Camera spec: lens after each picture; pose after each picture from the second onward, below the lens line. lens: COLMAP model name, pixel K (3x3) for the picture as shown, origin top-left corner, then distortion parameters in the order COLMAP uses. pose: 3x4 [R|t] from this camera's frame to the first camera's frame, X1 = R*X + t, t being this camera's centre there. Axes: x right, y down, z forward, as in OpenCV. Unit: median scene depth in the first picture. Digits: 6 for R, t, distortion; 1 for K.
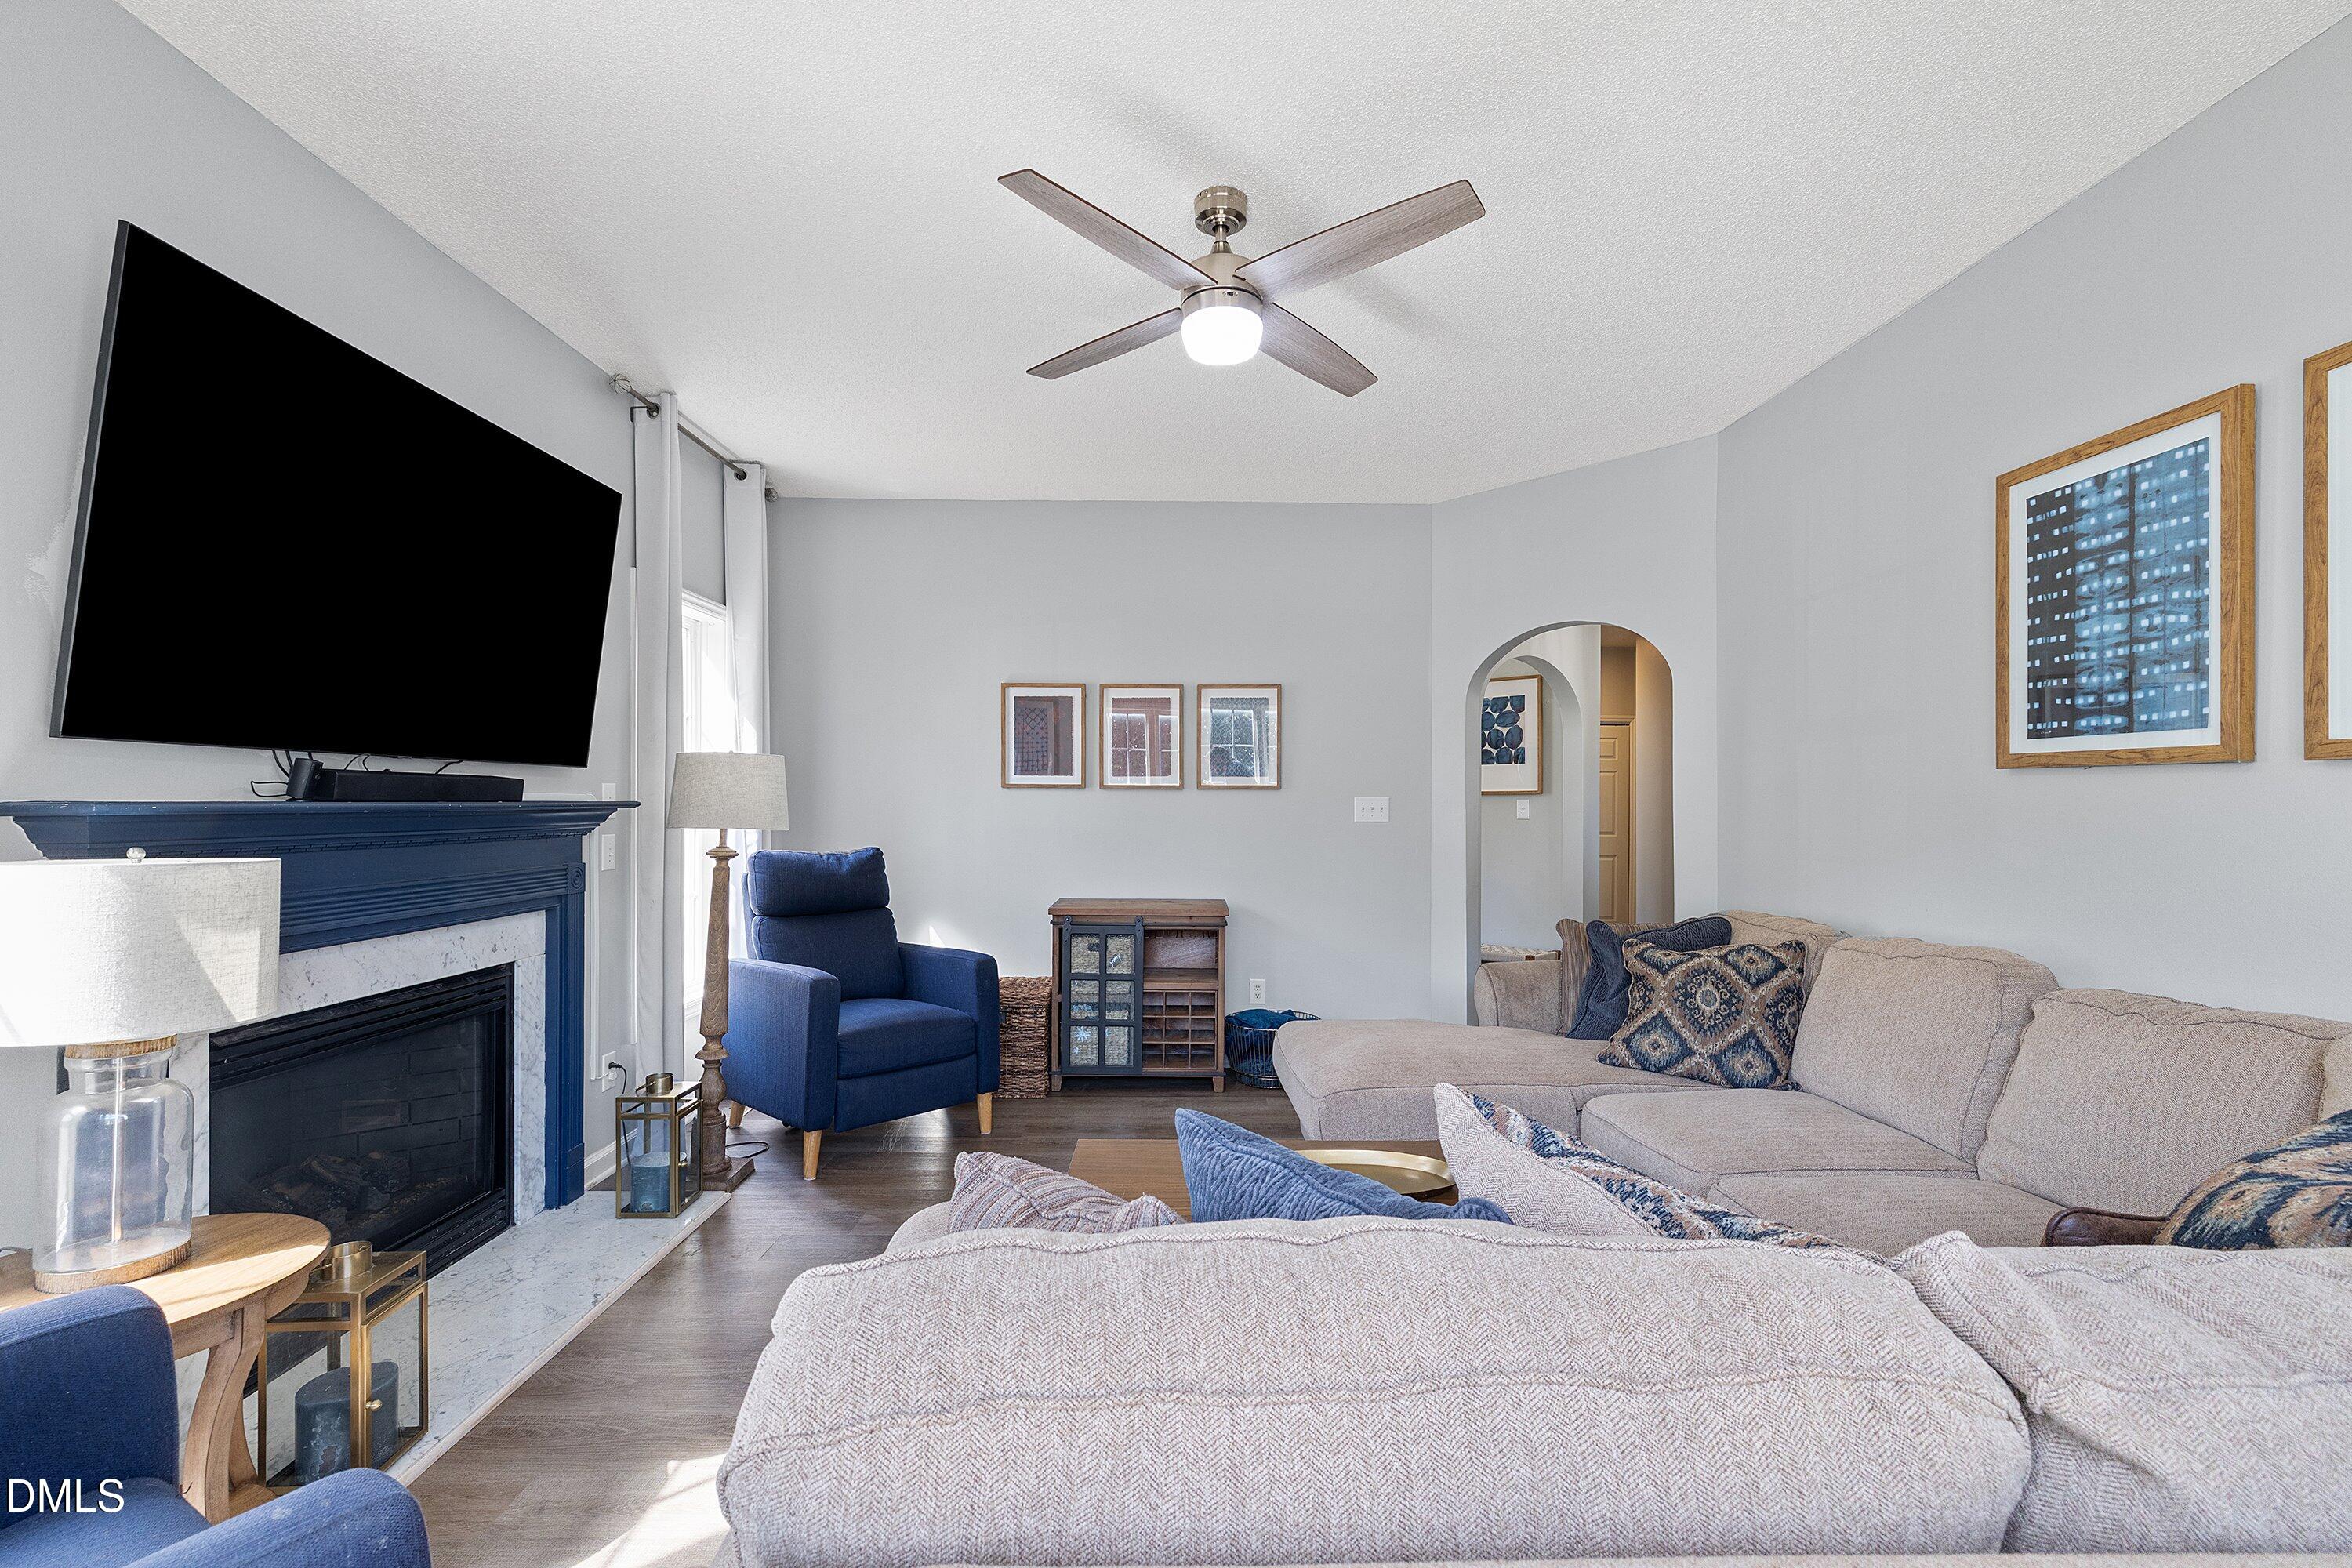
lens RADIAL K [[1037.2, 0, 1170.8], [0, 1037.2, 806.8], [0, 0, 1]] dist [-0.000755, 0.000280]
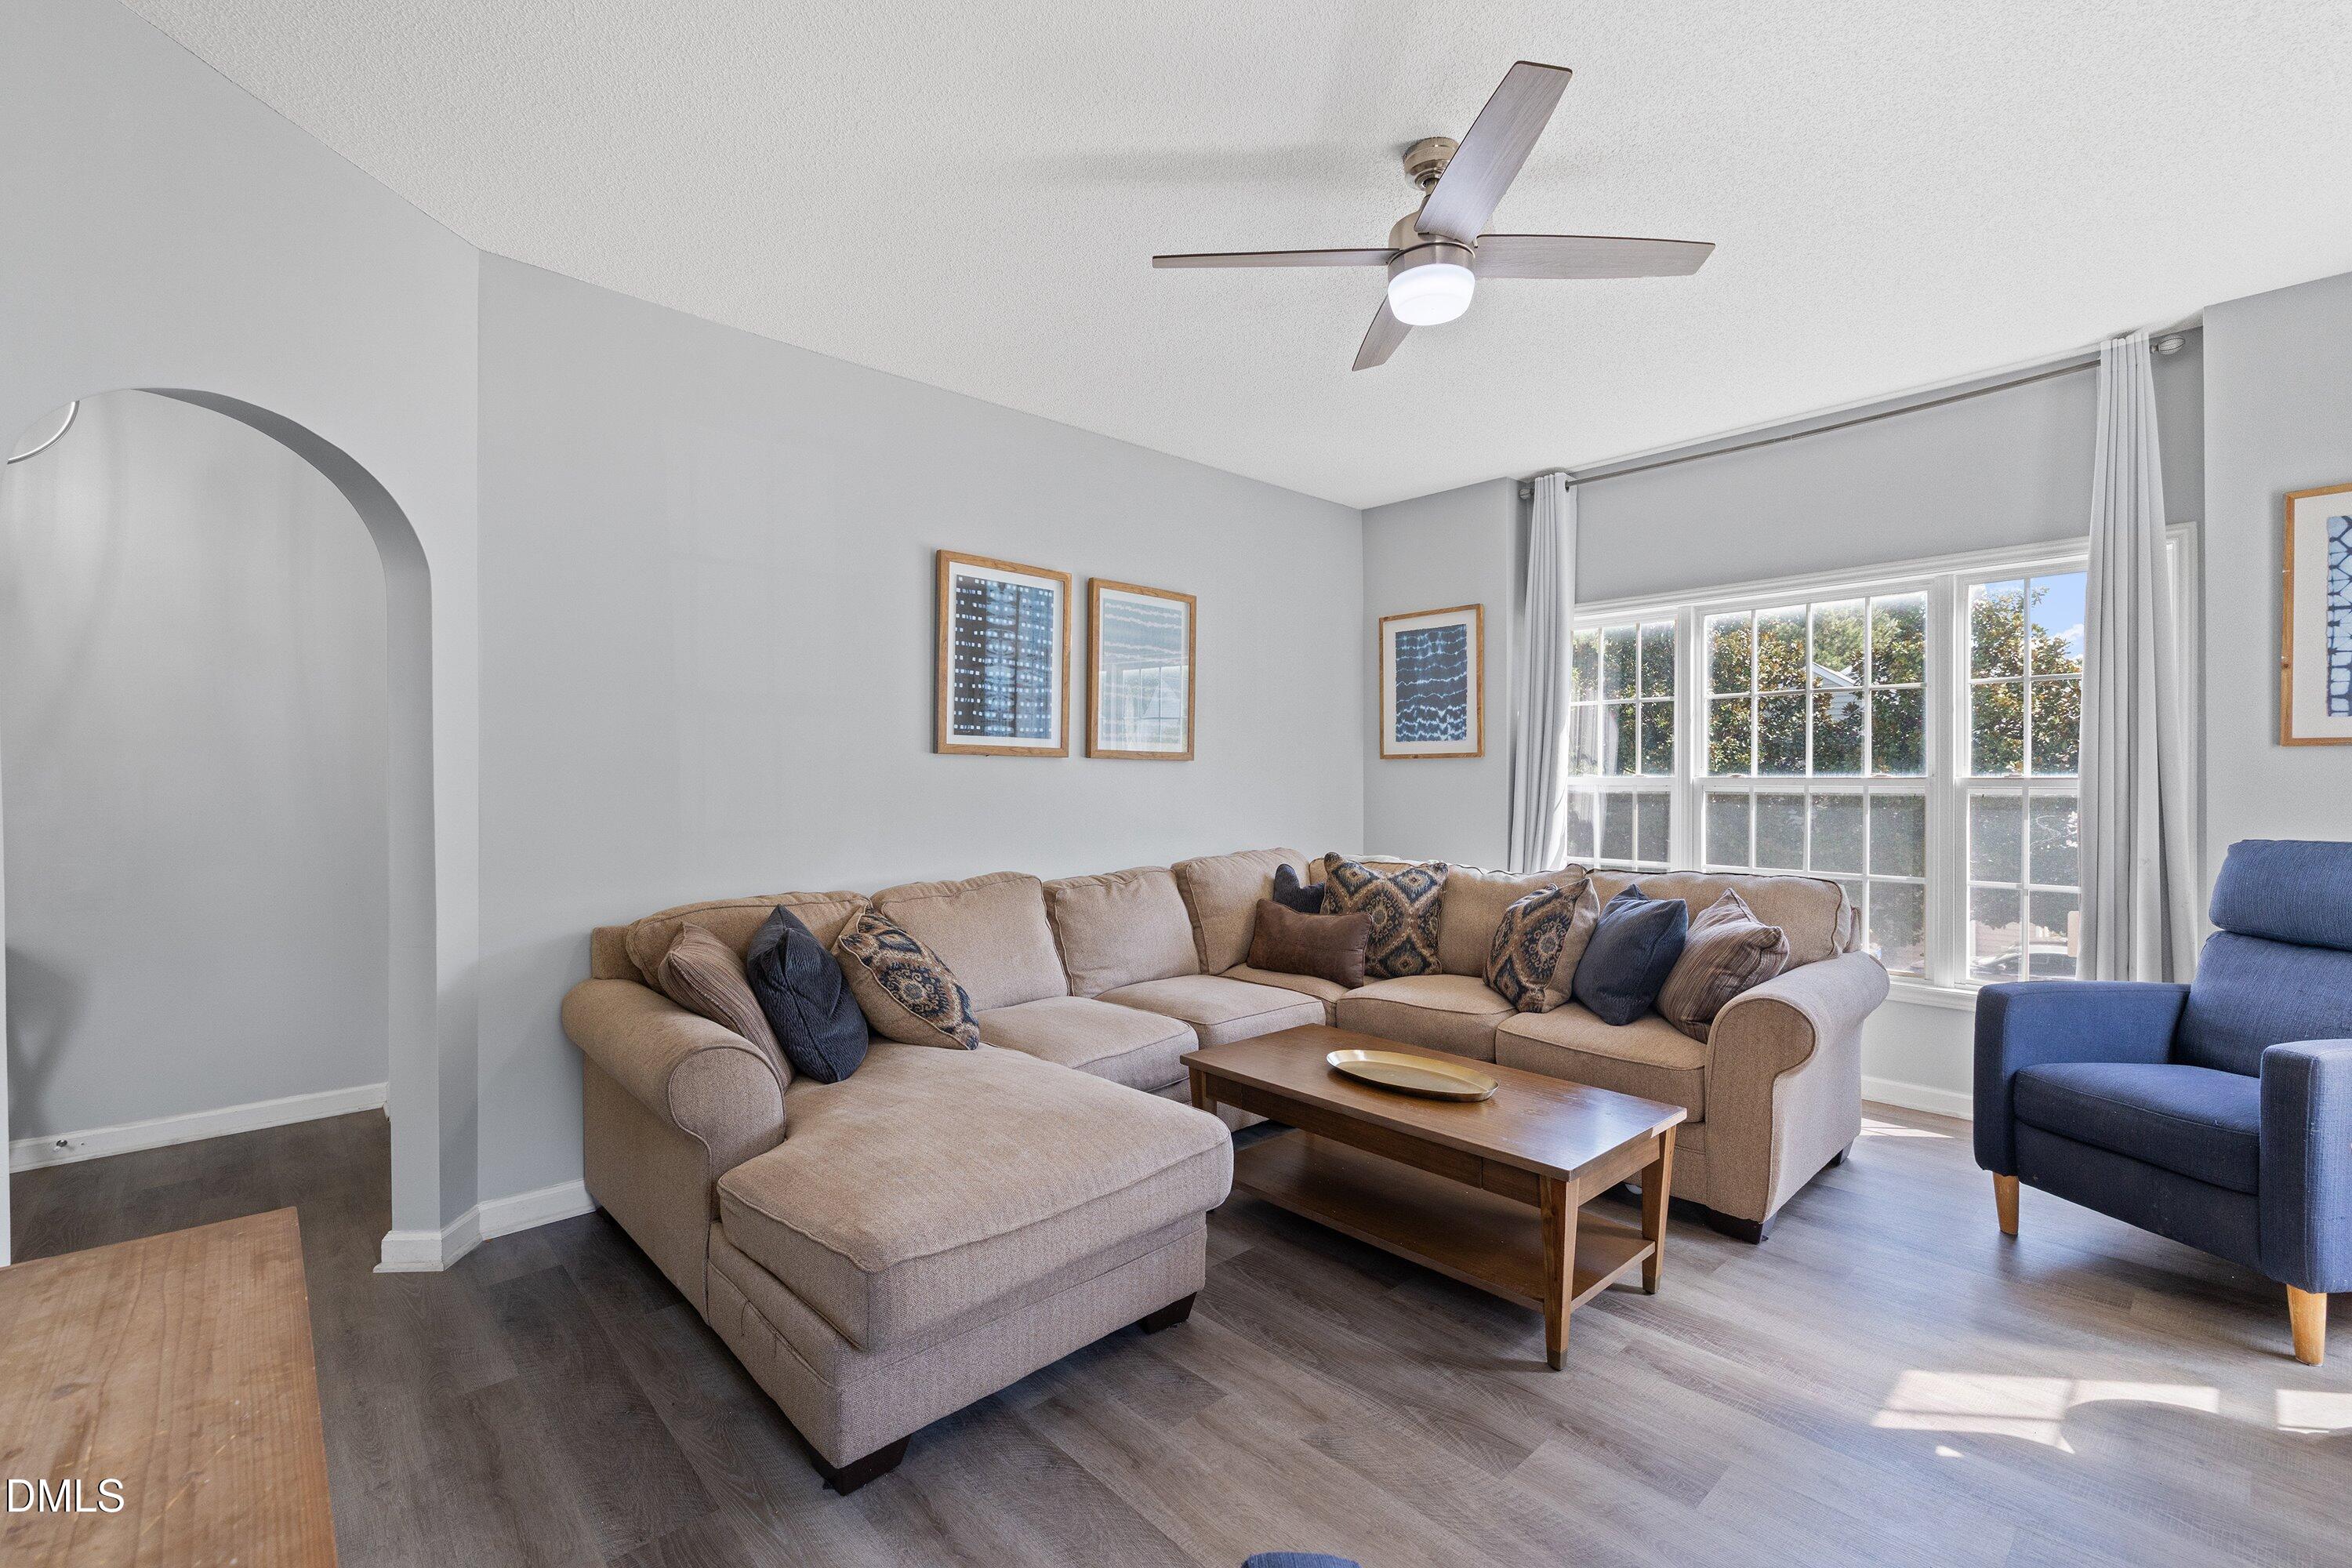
lens RADIAL K [[1037.2, 0, 1175.1], [0, 1037.2, 779.7], [0, 0, 1]] dist [-0.000755, 0.000280]
pose [[-0.688582, 0.001527, 0.725157, -0.413981], [0.006623, 0.999969, 0.004183, -0.003885], [-0.725128, 0.007683, -0.688571, 1.561227]]
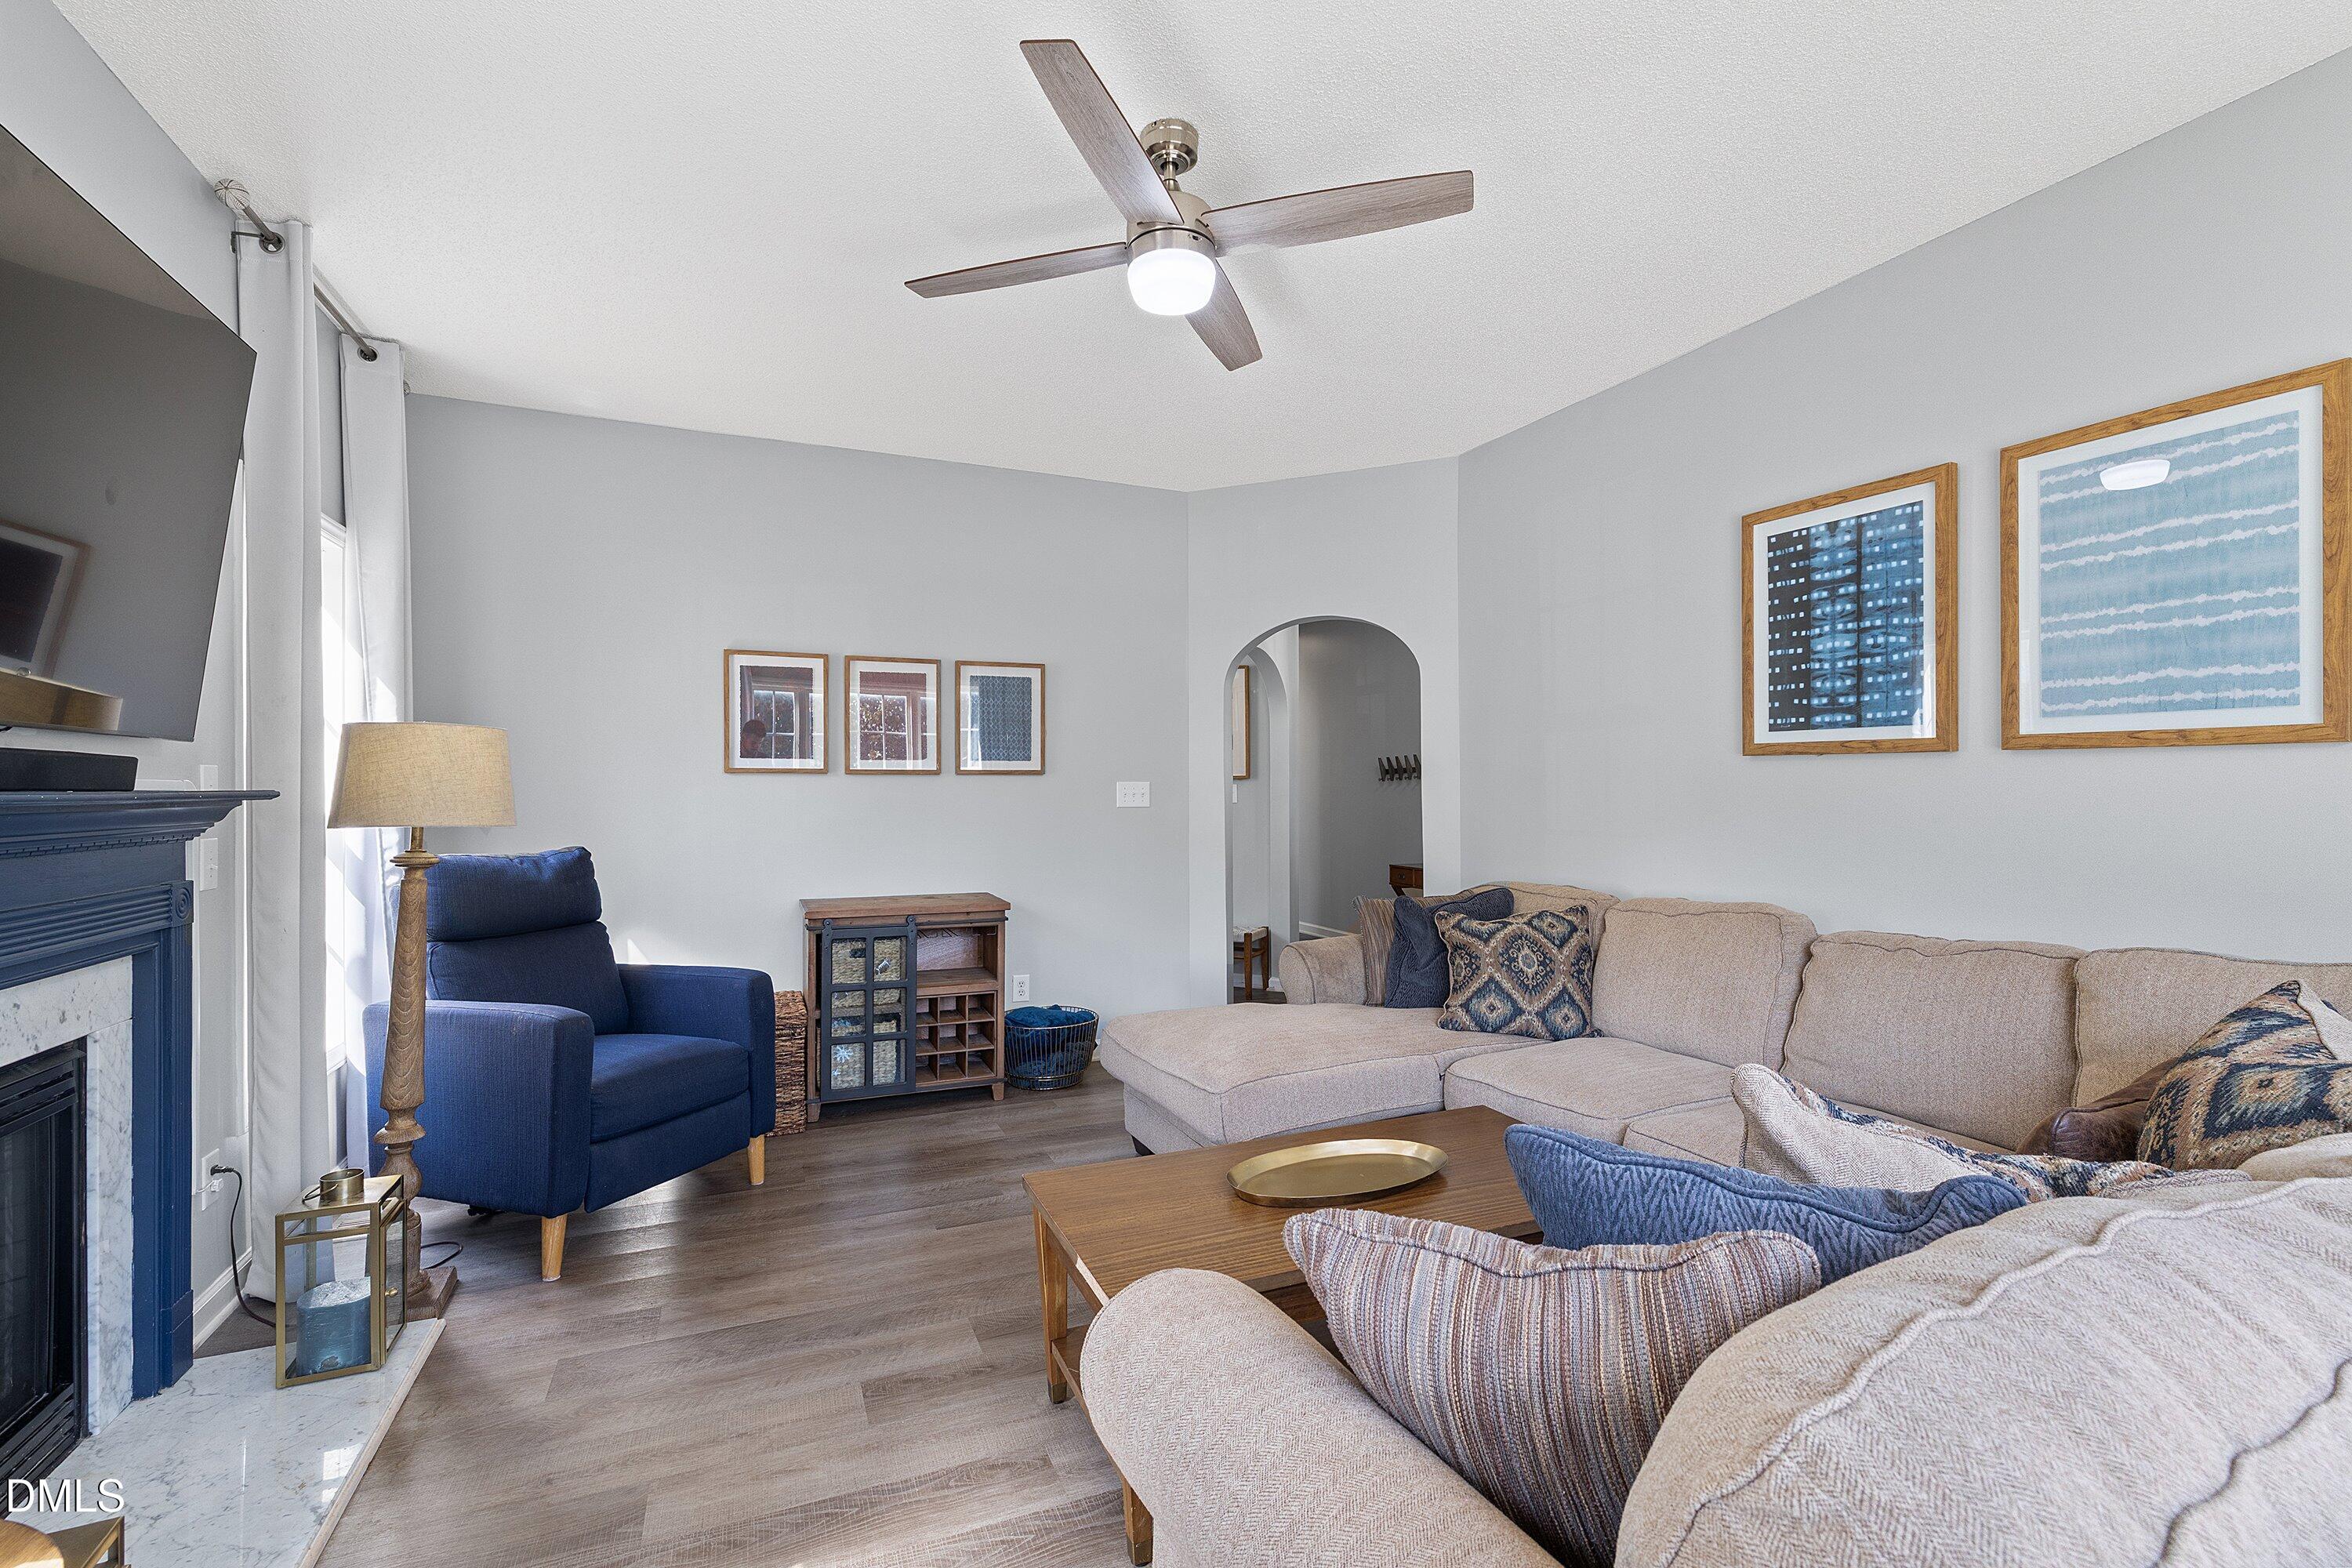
lens RADIAL K [[1037.2, 0, 1178.1], [0, 1037.2, 789.5], [0, 0, 1]] dist [-0.000755, 0.000280]
pose [[0.919341, -0.006313, 0.393412, -0.262631], [0.007910, 0.999966, -0.002438, 0.000678], [-0.393383, 0.005353, 0.919359, 0.125771]]
